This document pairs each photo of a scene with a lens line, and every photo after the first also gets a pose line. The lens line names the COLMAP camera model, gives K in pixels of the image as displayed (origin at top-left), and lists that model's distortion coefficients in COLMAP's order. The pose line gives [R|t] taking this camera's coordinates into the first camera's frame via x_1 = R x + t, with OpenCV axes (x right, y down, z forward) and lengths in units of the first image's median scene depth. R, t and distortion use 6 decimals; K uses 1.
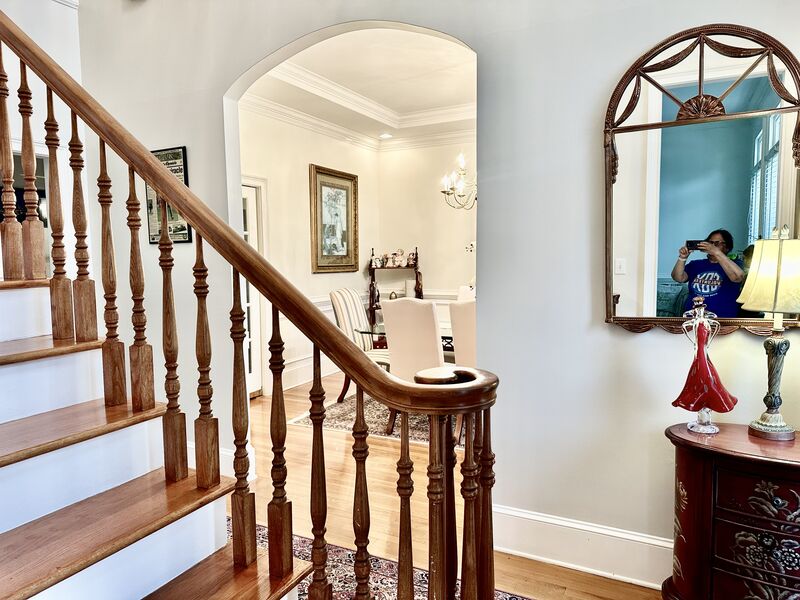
lens RADIAL K [[557.4, 0, 403.5], [0, 557.4, 300.2], [0, 0, 1]] dist [0.066471, -0.067134]
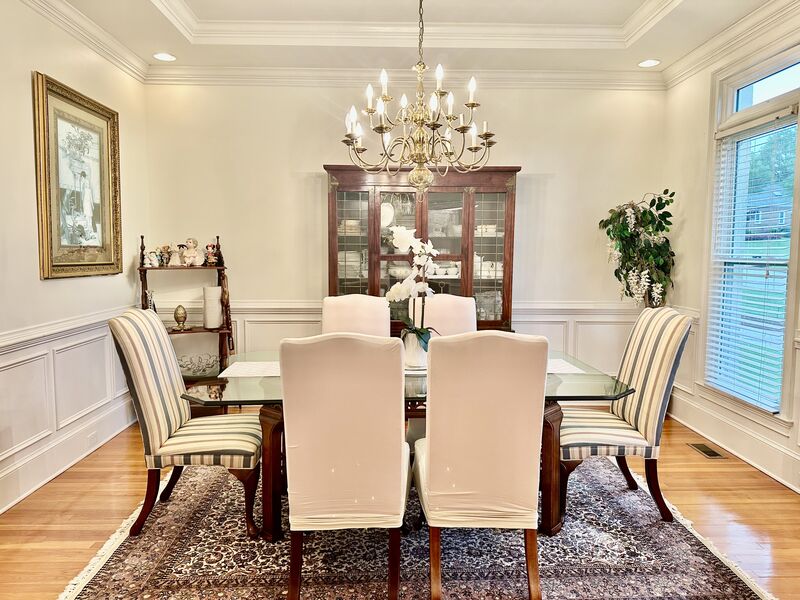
lens RADIAL K [[557.4, 0, 397.3], [0, 557.4, 295.3], [0, 0, 1]] dist [0.066471, -0.067134]
pose [[0.879124, -0.022737, 0.476050, -0.113104], [0.023004, 0.999722, 0.005267, -0.025294], [-0.476037, 0.006320, 0.879403, 0.336372]]
